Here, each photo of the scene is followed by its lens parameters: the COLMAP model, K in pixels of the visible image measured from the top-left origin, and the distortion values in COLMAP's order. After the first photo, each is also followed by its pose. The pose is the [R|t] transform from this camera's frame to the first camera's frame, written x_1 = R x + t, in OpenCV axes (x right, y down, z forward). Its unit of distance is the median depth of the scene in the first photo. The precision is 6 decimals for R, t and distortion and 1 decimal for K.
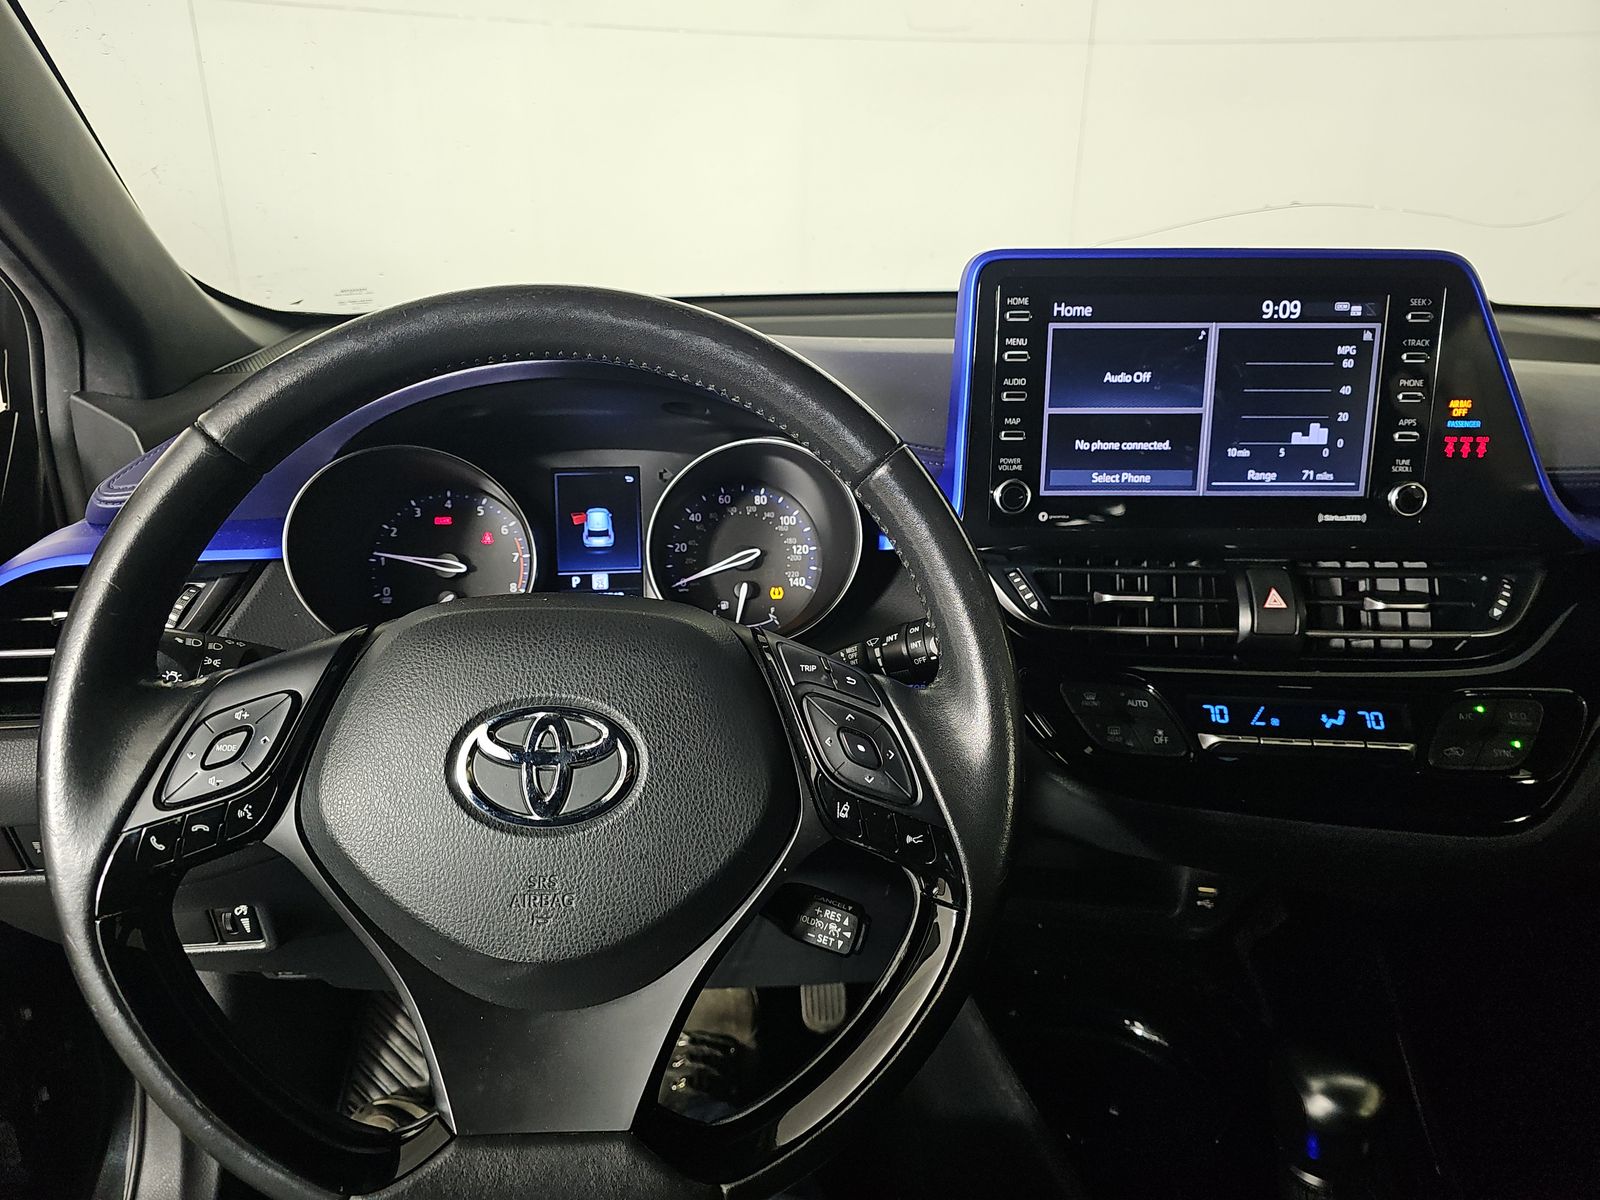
lens RADIAL K [[1056.3, 0, 779.8], [0, 1056.3, 605.1], [0, 0, 1]] dist [0.045441, -0.072834]
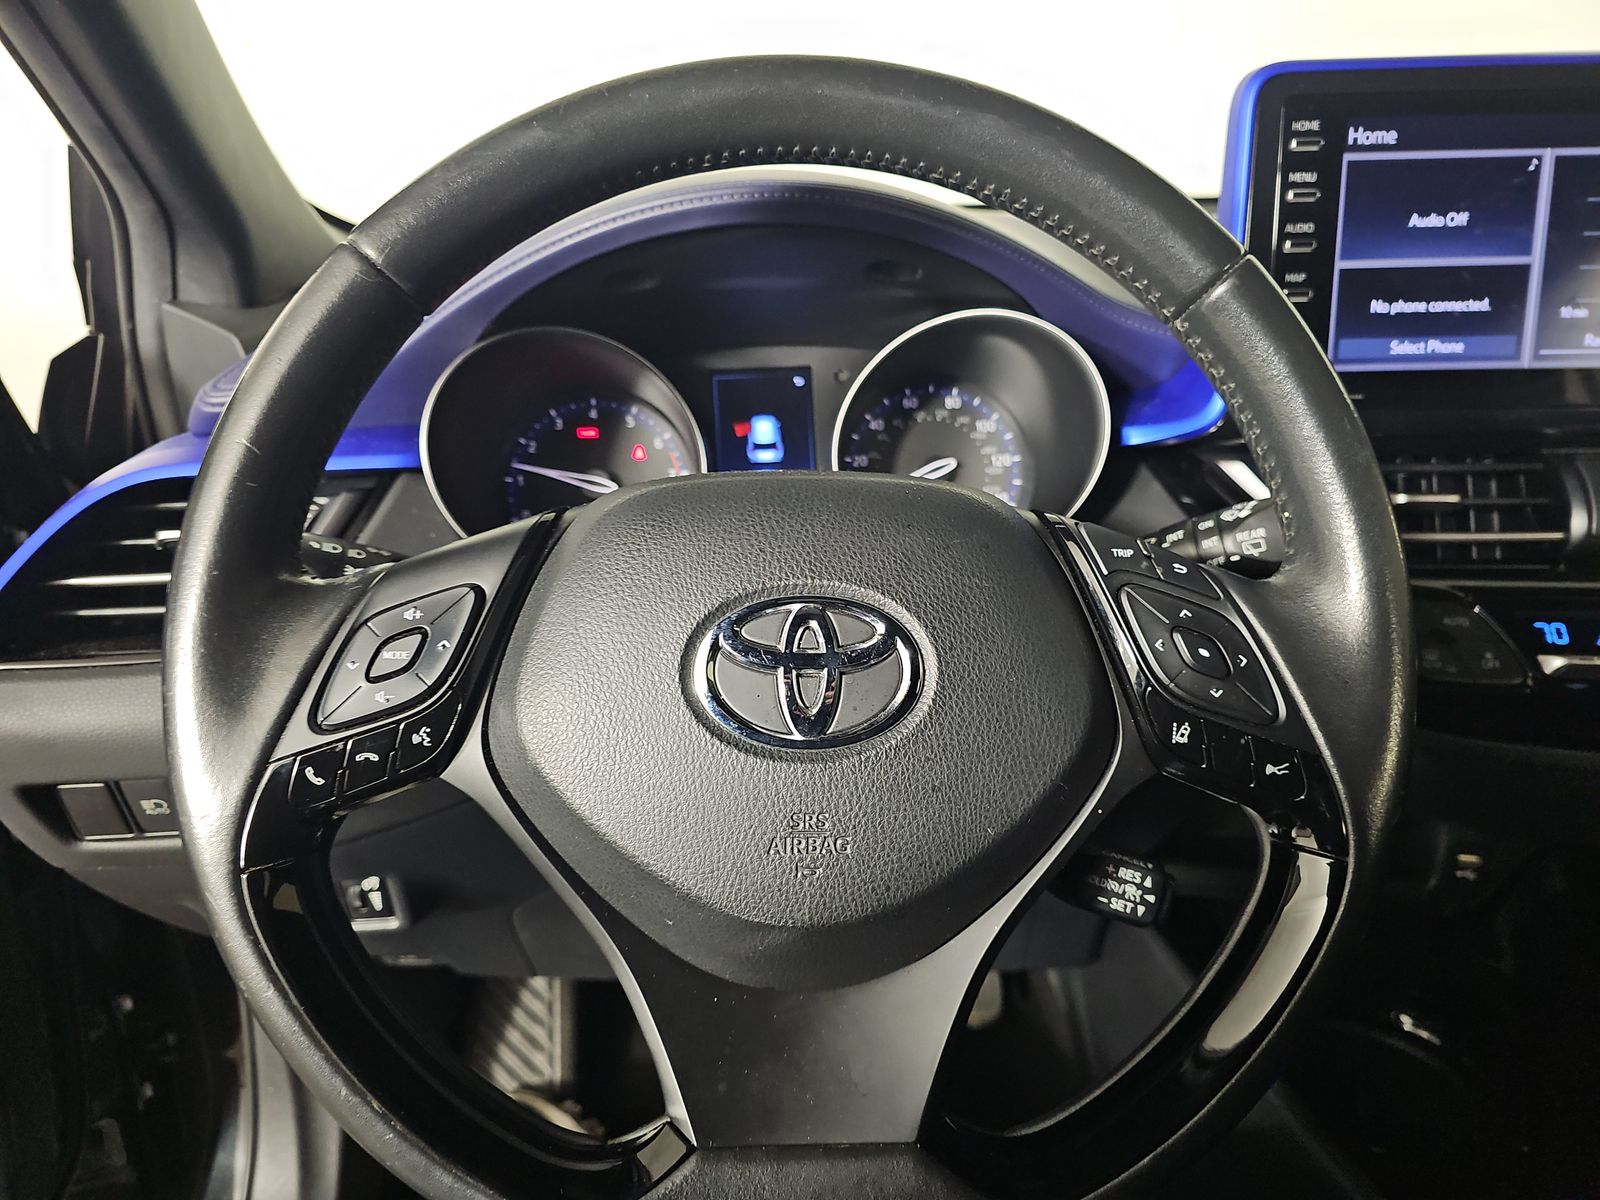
lens RADIAL K [[1091.3, 0, 803.6], [0, 1091.3, 618.1], [0, 0, 1]] dist [0.040465, -0.089591]
pose [[0.998863, -0.014715, -0.045353, -0.127202], [0.015753, 0.999620, 0.022617, 0.064668], [0.045003, -0.023305, 0.998715, 0.144344]]
